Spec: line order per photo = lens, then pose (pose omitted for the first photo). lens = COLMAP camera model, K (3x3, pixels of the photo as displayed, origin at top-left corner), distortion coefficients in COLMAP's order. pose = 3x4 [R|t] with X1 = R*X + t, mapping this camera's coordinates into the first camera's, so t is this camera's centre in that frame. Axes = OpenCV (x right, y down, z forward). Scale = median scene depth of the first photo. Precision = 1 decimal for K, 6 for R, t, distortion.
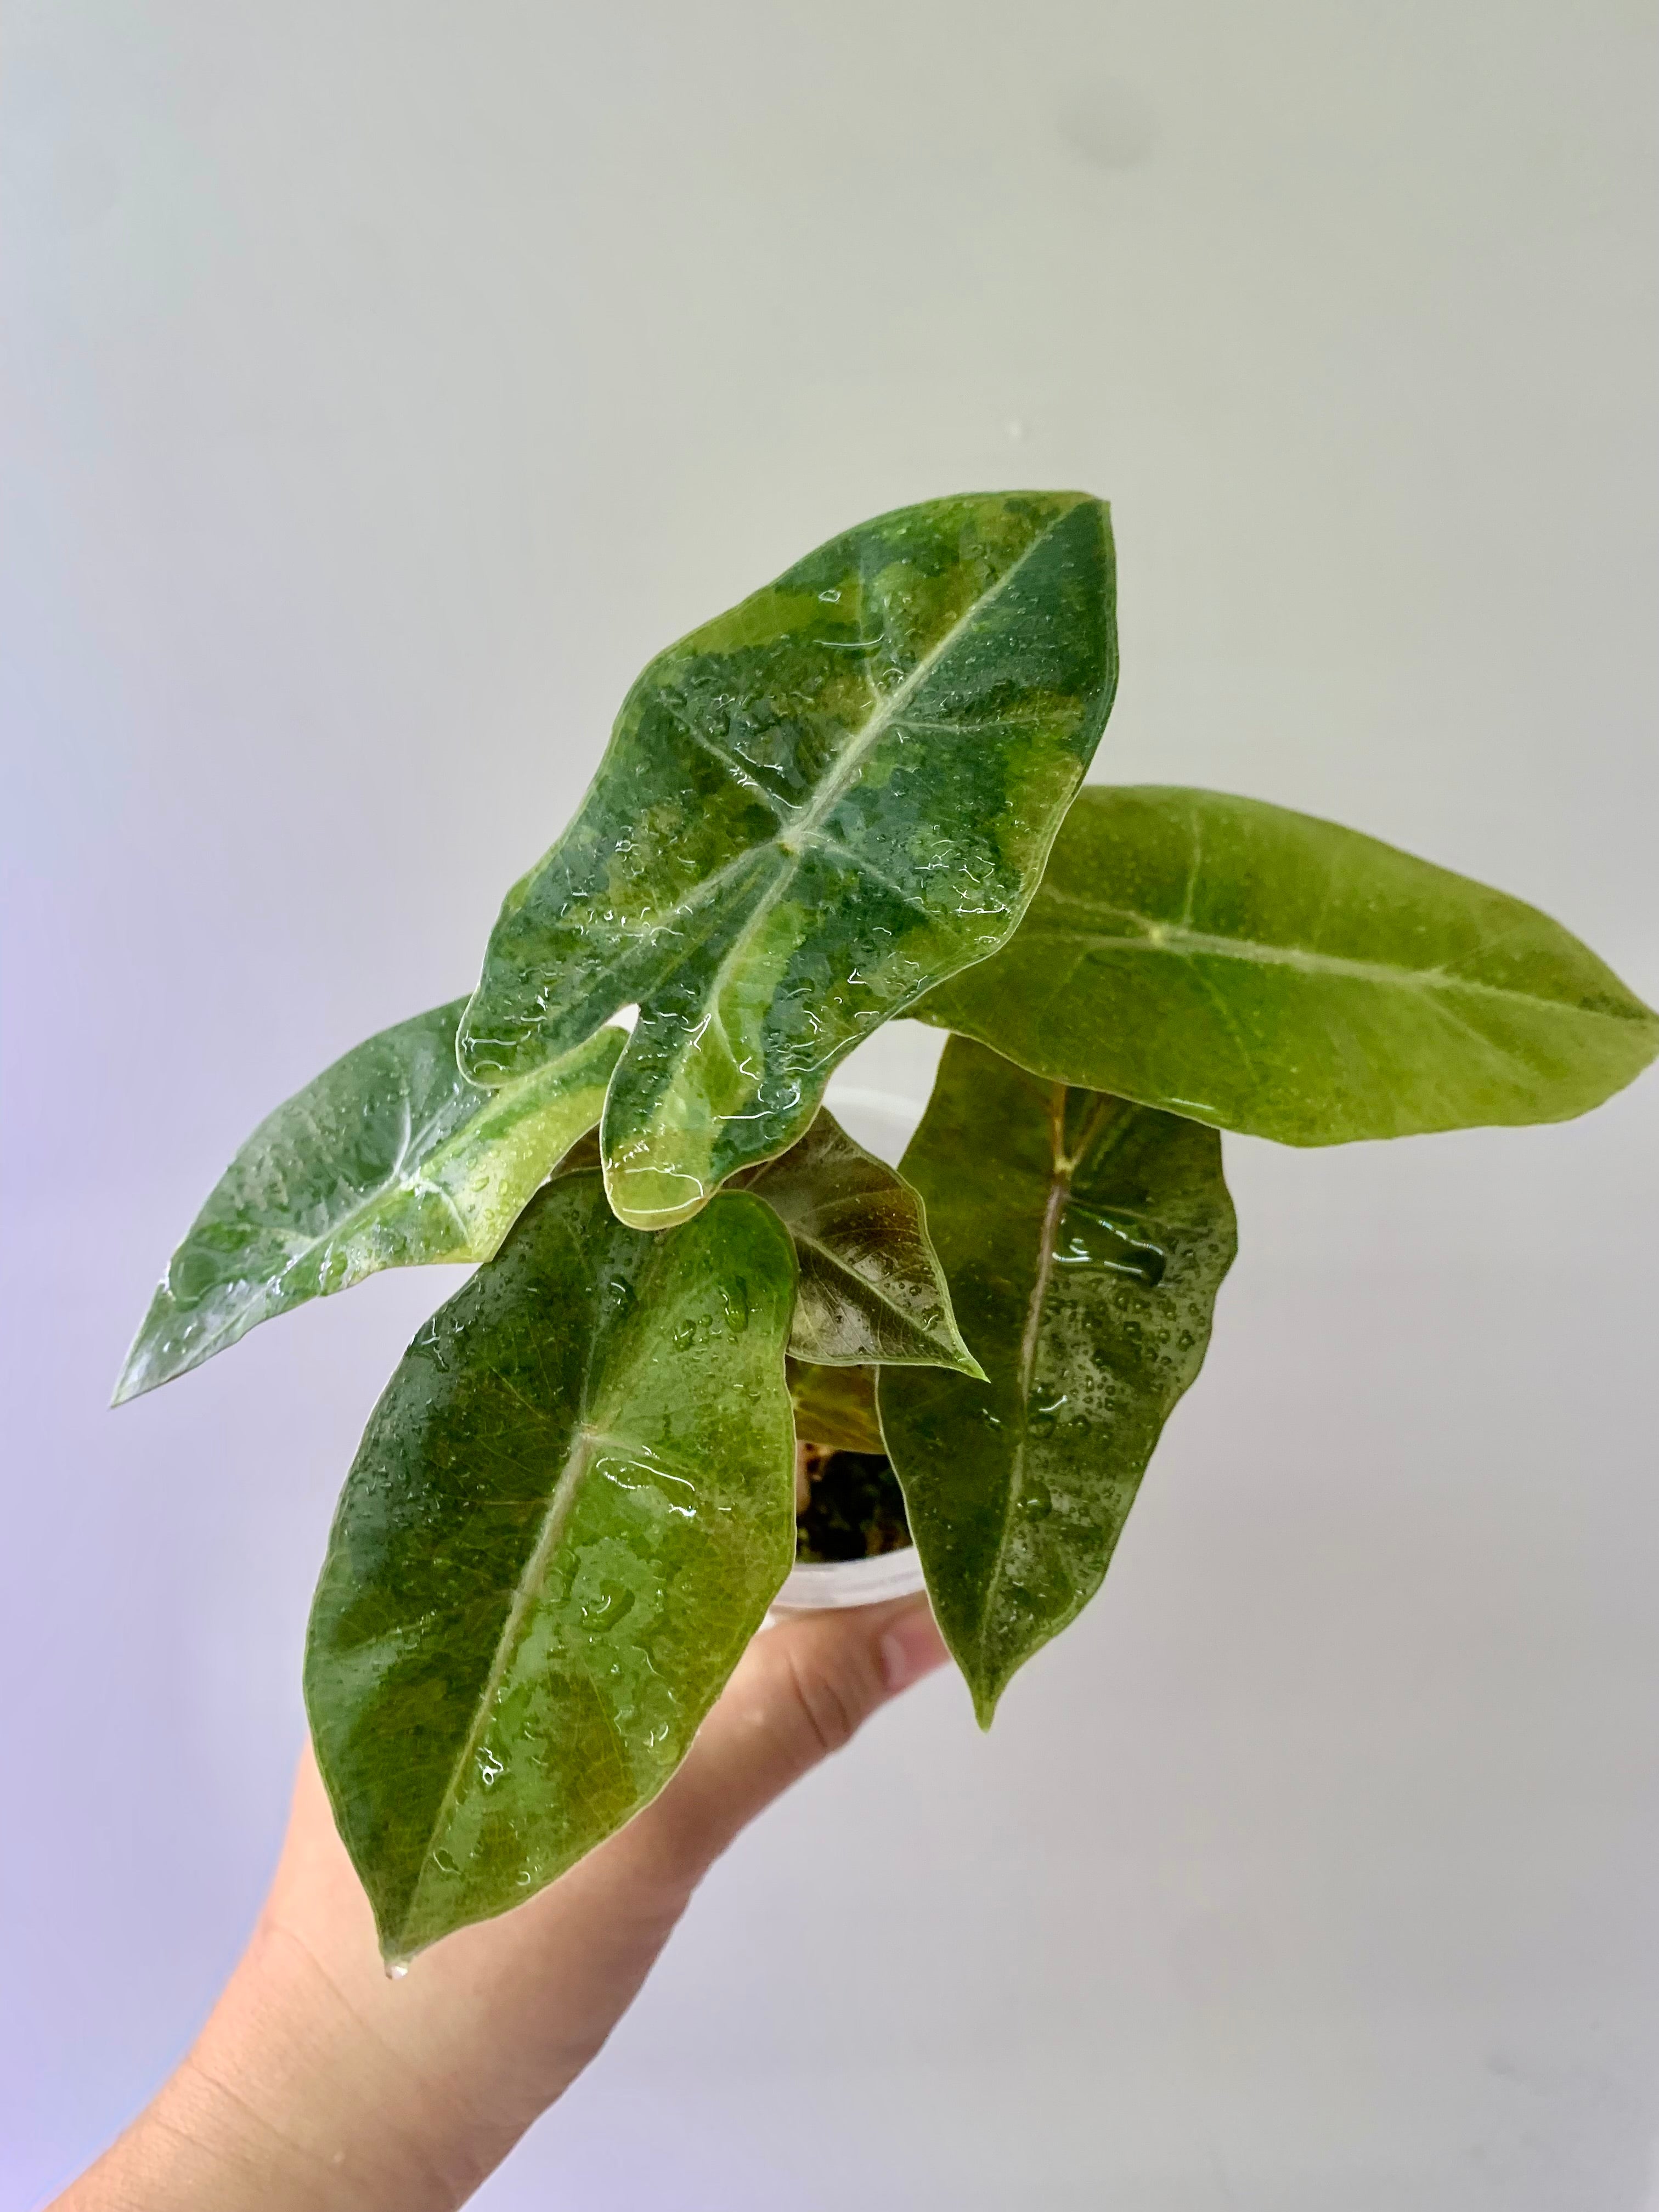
lens RADIAL K [[1692.9, 0, 794.2], [0, 1692.9, 1023.0], [0, 0, 1]] dist [0.083343, -0.223909]
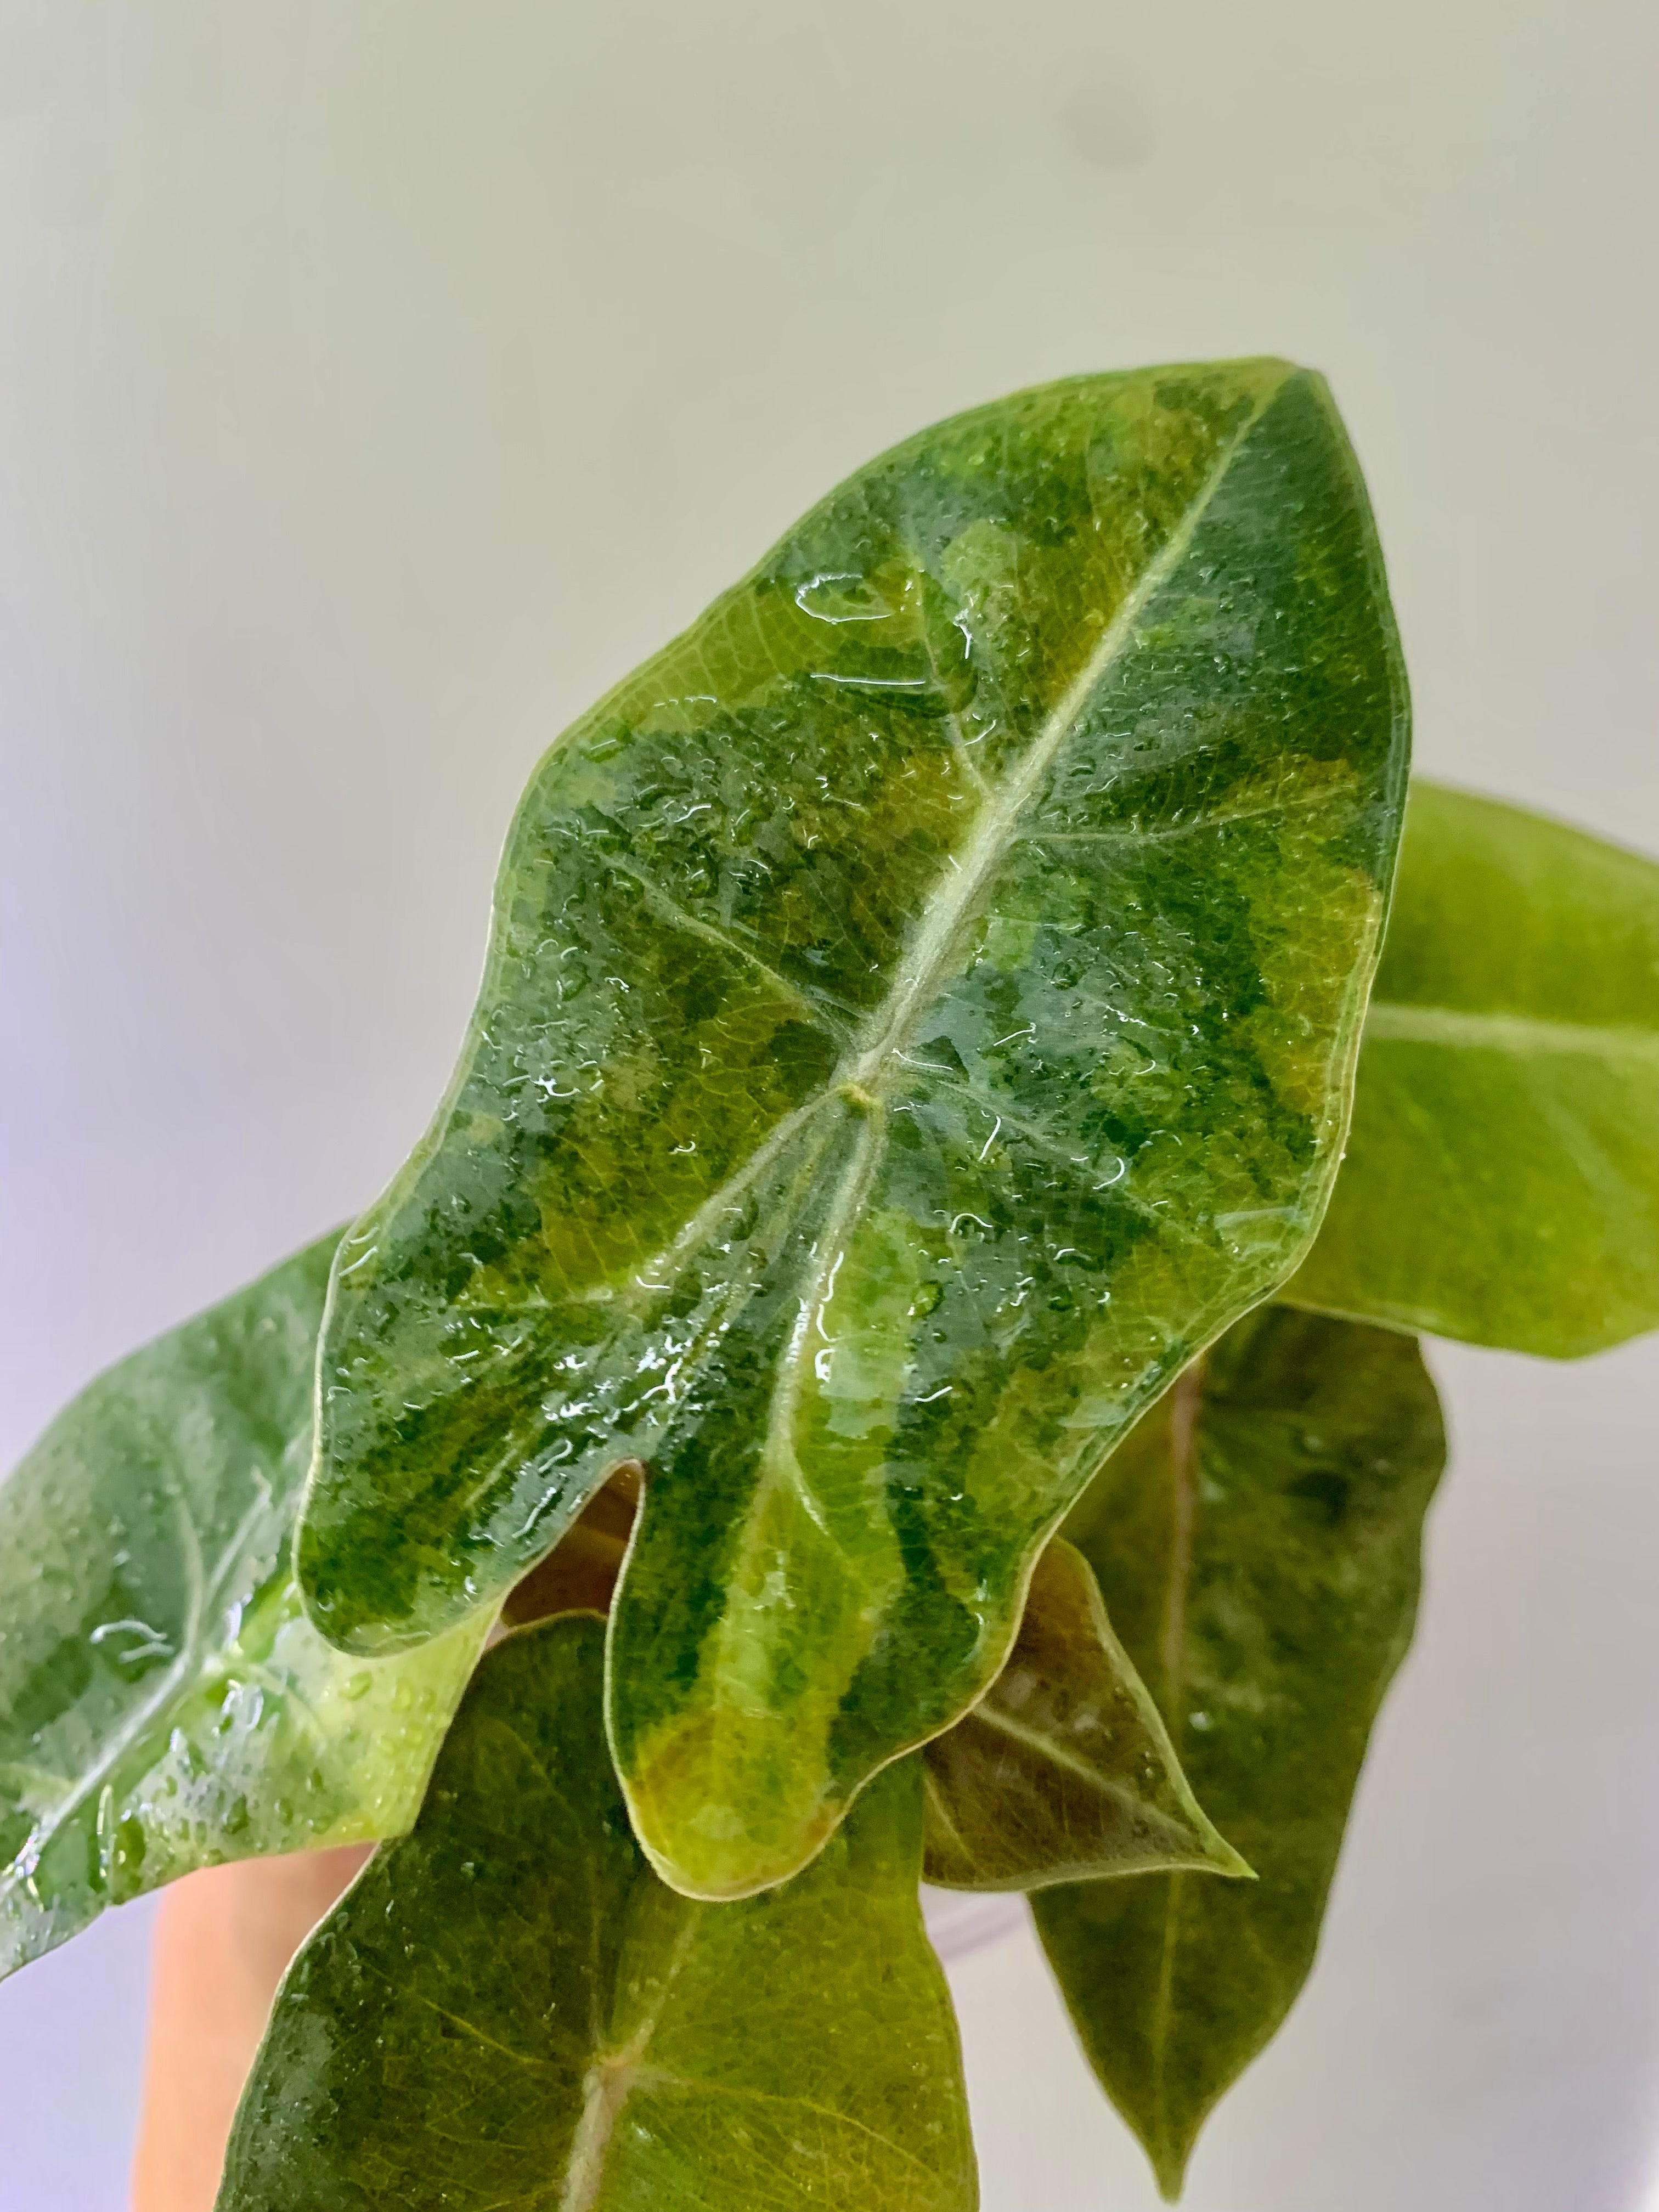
lens RADIAL K [[1688.7, 0, 829.5], [0, 1688.7, 1106.0], [0, 0, 1]] dist [-0.003801, -0.009842]
pose [[0.980189, -0.132513, 0.147204, -0.088157], [0.107904, 0.980515, 0.164157, -0.181715], [-0.166089, -0.145021, 0.975389, 0.461007]]
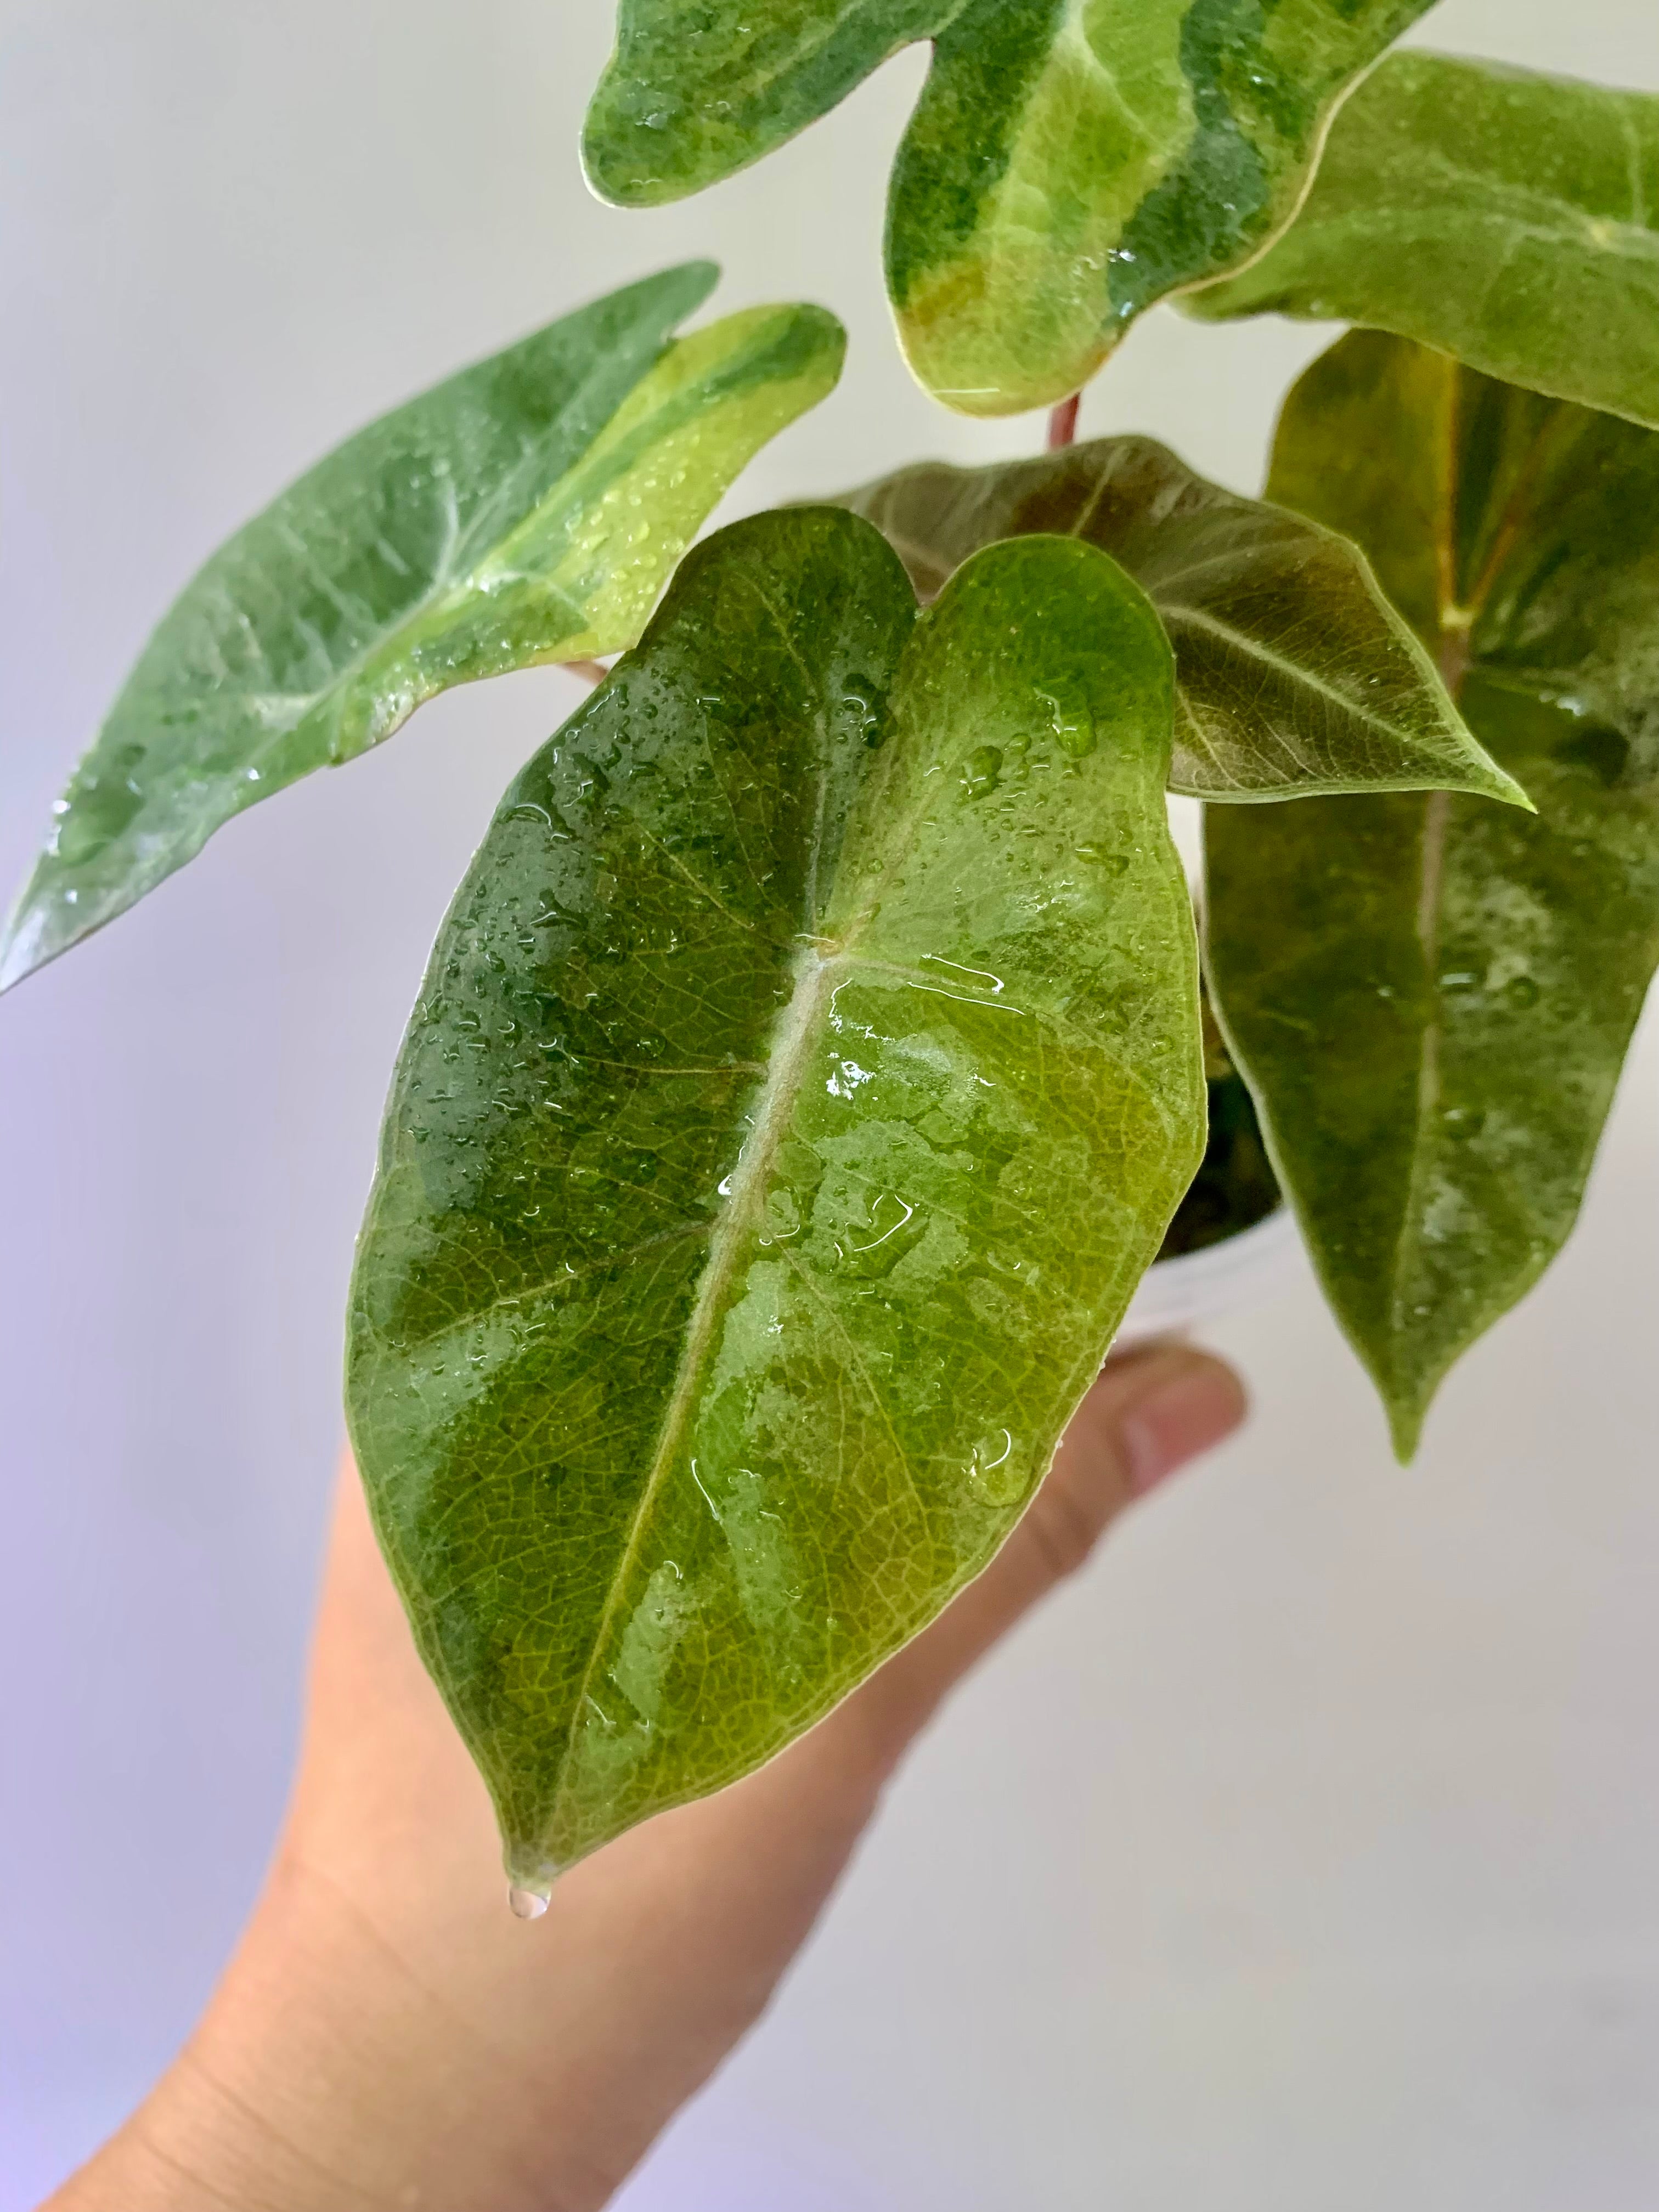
lens RADIAL K [[1692.9, 0, 794.2], [0, 1692.9, 1023.0], [0, 0, 1]] dist [0.083343, -0.223909]
pose [[0.998389, -0.047903, 0.030419, -0.149840], [0.046788, 0.998243, 0.036357, 0.245938], [-0.032107, -0.034875, 0.998876, 0.433725]]
